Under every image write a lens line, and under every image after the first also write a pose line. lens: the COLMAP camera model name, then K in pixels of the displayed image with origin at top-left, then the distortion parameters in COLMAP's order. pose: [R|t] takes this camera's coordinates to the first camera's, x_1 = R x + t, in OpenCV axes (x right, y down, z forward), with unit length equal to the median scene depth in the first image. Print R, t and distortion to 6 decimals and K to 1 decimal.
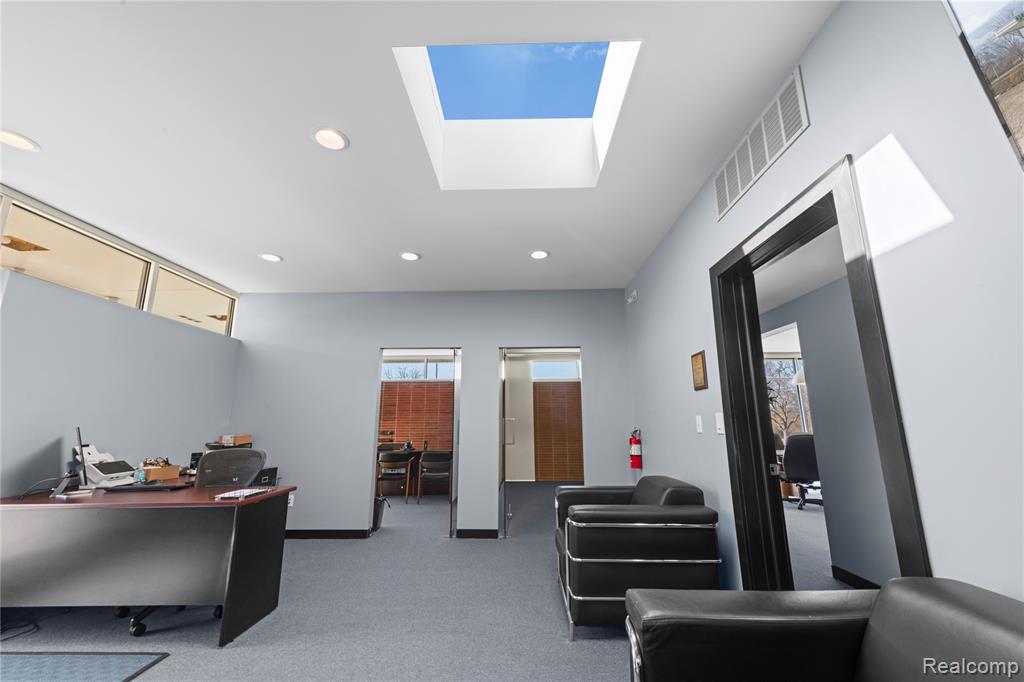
lens RADIAL K [[412.3, 0, 510.7], [0, 412.3, 347.8], [0, 0, 1]] dist [0.017250, -0.000293]
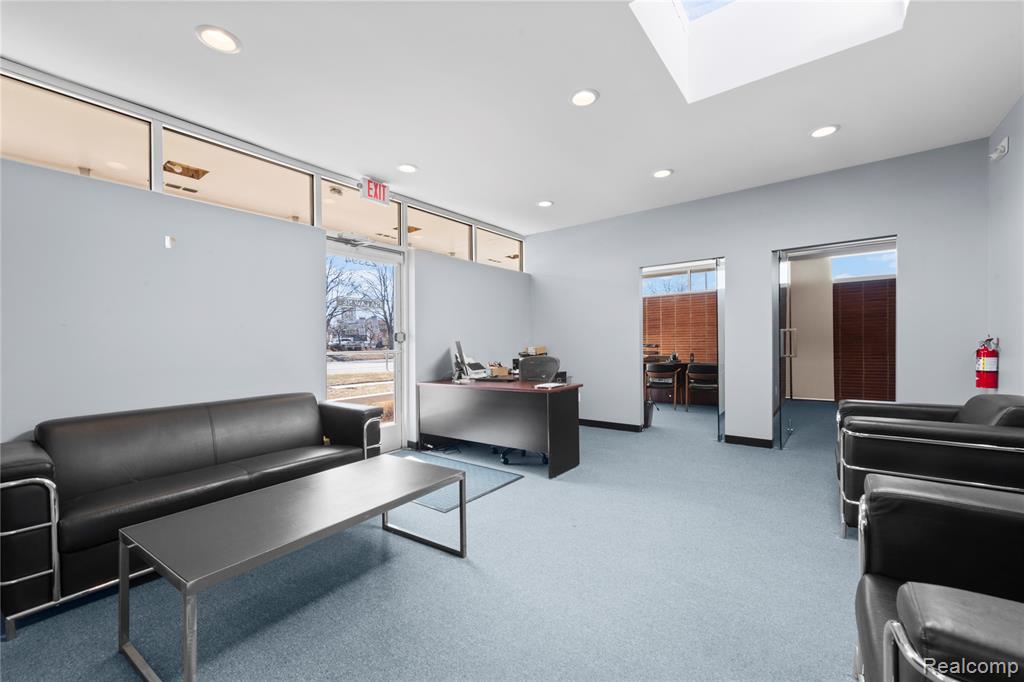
lens RADIAL K [[412.3, 0, 510.7], [0, 412.3, 347.8], [0, 0, 1]] dist [0.017250, -0.000293]
pose [[0.814120, -0.003252, -0.580688, 0.040551], [0.121421, 0.978833, 0.164750, -0.015346], [0.567861, -0.204634, 0.797282, -0.103453]]
